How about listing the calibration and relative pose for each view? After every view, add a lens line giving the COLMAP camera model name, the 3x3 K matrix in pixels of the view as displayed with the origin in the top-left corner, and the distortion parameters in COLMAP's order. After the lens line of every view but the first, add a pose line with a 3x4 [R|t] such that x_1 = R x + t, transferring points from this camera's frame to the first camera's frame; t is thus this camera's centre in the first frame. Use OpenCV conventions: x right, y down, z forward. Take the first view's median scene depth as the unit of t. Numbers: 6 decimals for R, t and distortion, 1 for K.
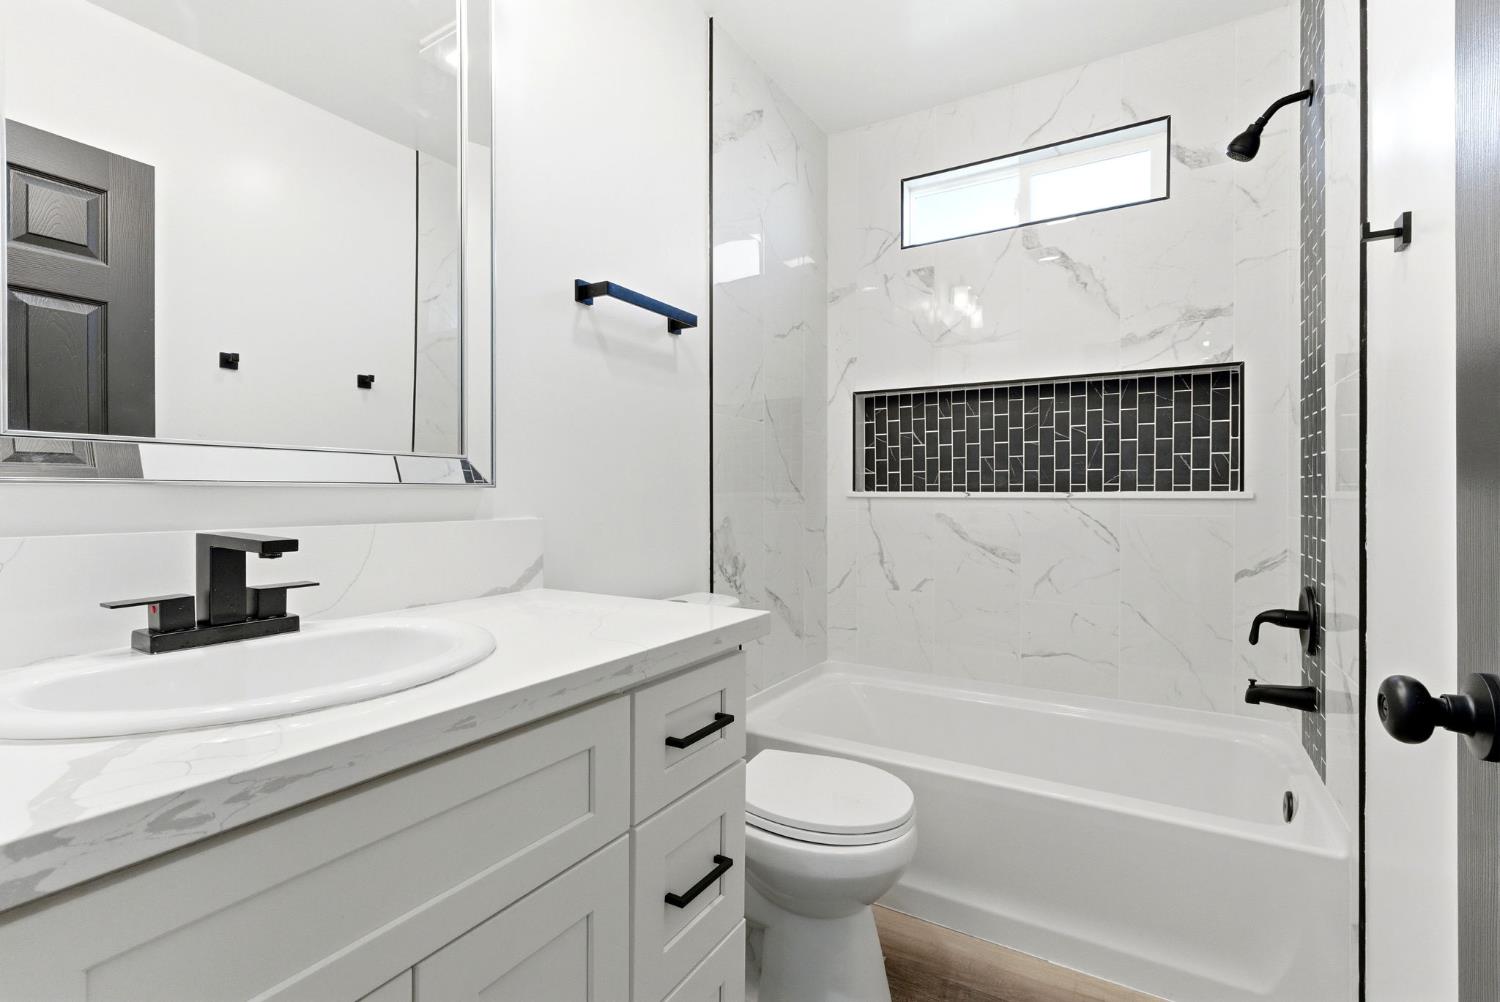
lens RADIAL K [[682.3, 0, 753.1], [0, 682.3, 495.3], [0, 0, 1]] dist [-0.004238, 0.002022]
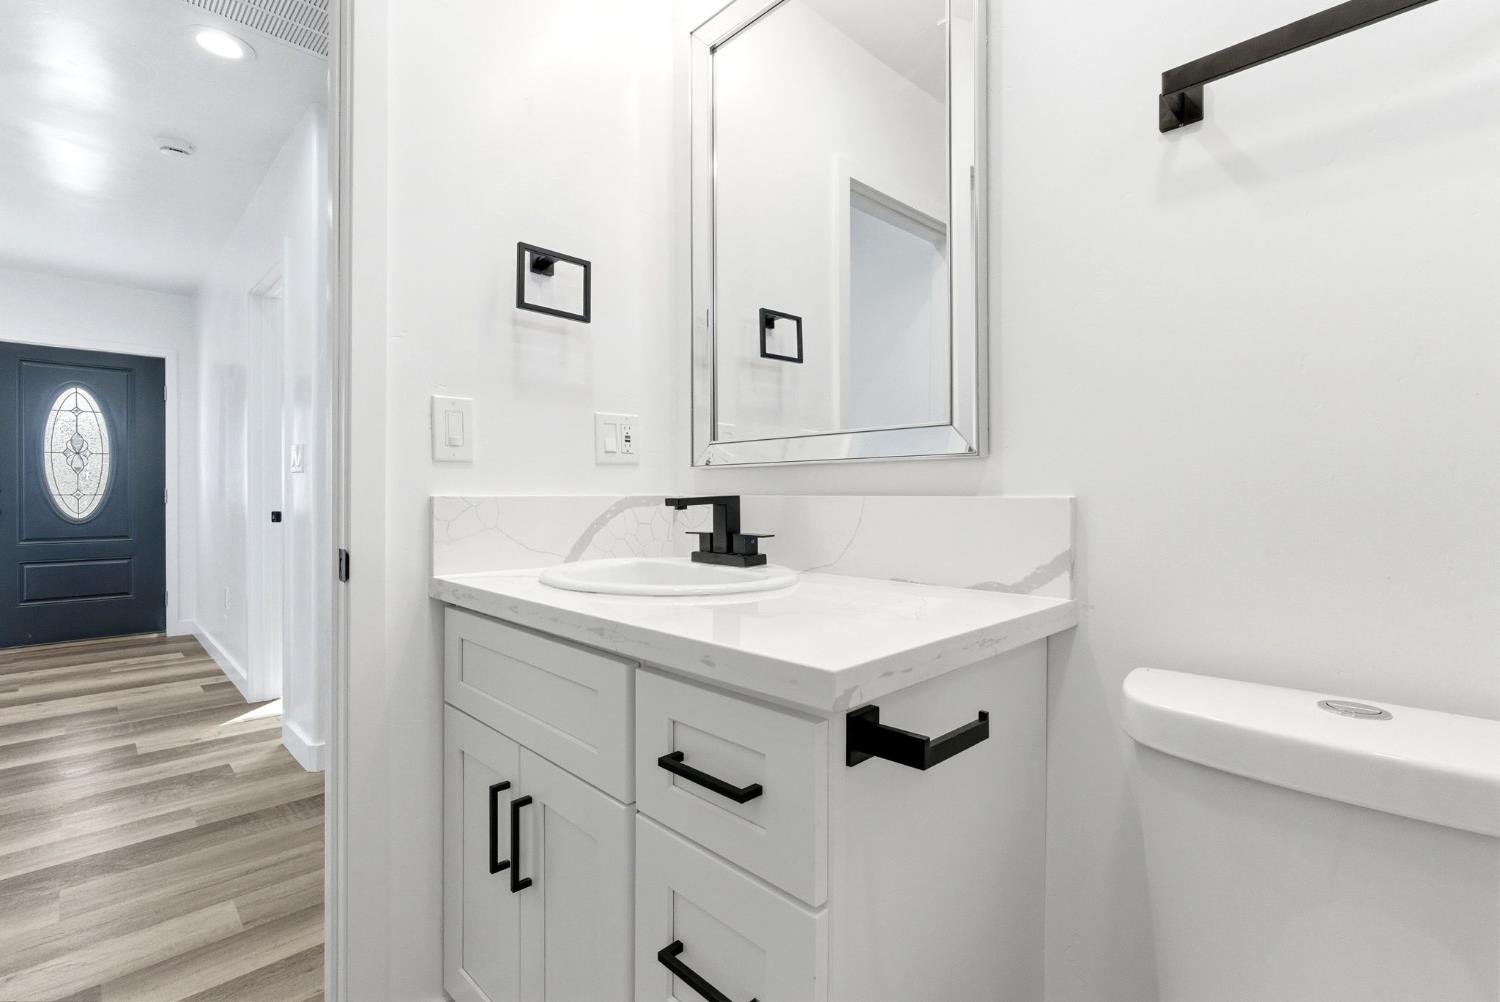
lens RADIAL K [[682.3, 0, 751.5], [0, 682.3, 500.4], [0, 0, 1]] dist [-0.004238, 0.002022]
pose [[-0.244183, 0.010492, -0.969672, 0.683788], [-0.001730, 0.999935, 0.011255, 0.047427], [0.969728, 0.004426, -0.244149, 1.358999]]
